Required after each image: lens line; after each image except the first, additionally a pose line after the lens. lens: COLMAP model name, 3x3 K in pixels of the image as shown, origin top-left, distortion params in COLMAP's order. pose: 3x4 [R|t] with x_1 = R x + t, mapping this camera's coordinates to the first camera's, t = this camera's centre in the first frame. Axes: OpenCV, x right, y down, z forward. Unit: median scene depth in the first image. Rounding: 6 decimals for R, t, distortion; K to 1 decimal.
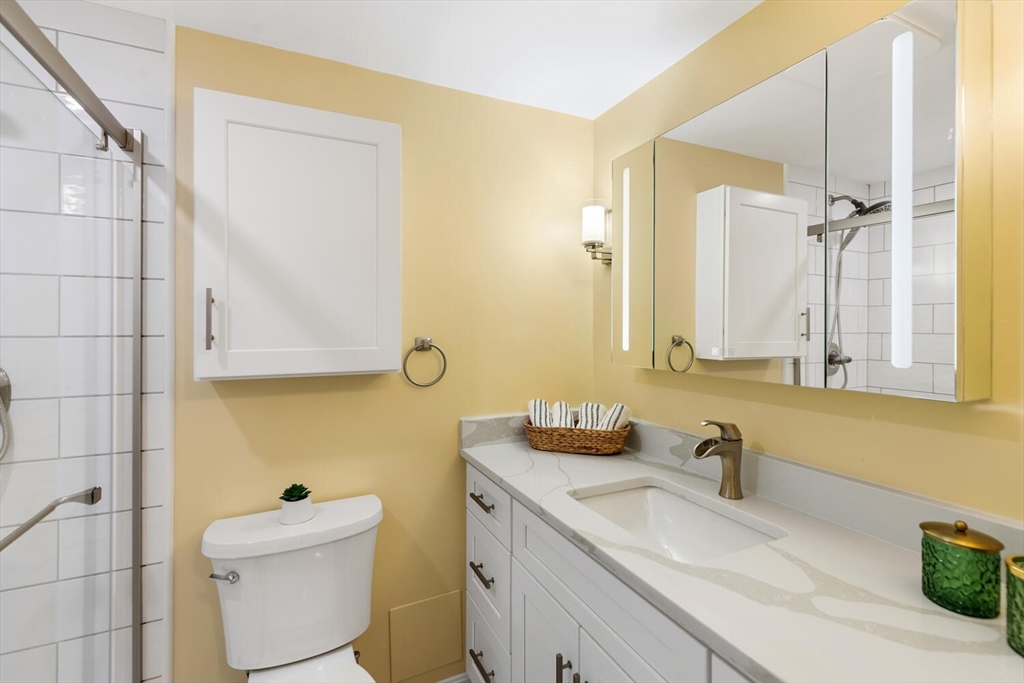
lens RADIAL K [[455.6, 0, 508.6], [0, 455.6, 323.8], [0, 0, 1]] dist [0.001498, -0.000691]
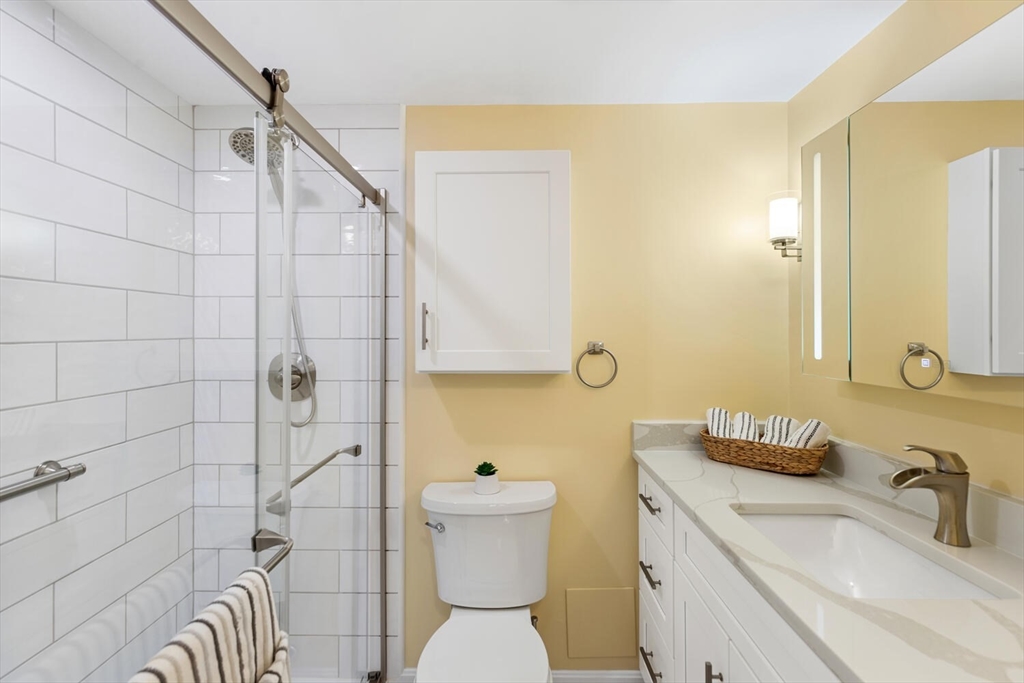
lens RADIAL K [[455.6, 0, 508.6], [0, 455.6, 323.8], [0, 0, 1]] dist [0.001498, -0.000691]
pose [[0.900717, -0.006360, -0.434361, 0.114593], [0.002831, 0.999958, -0.008772, -0.004350], [0.434398, 0.006672, 0.900696, -0.065904]]
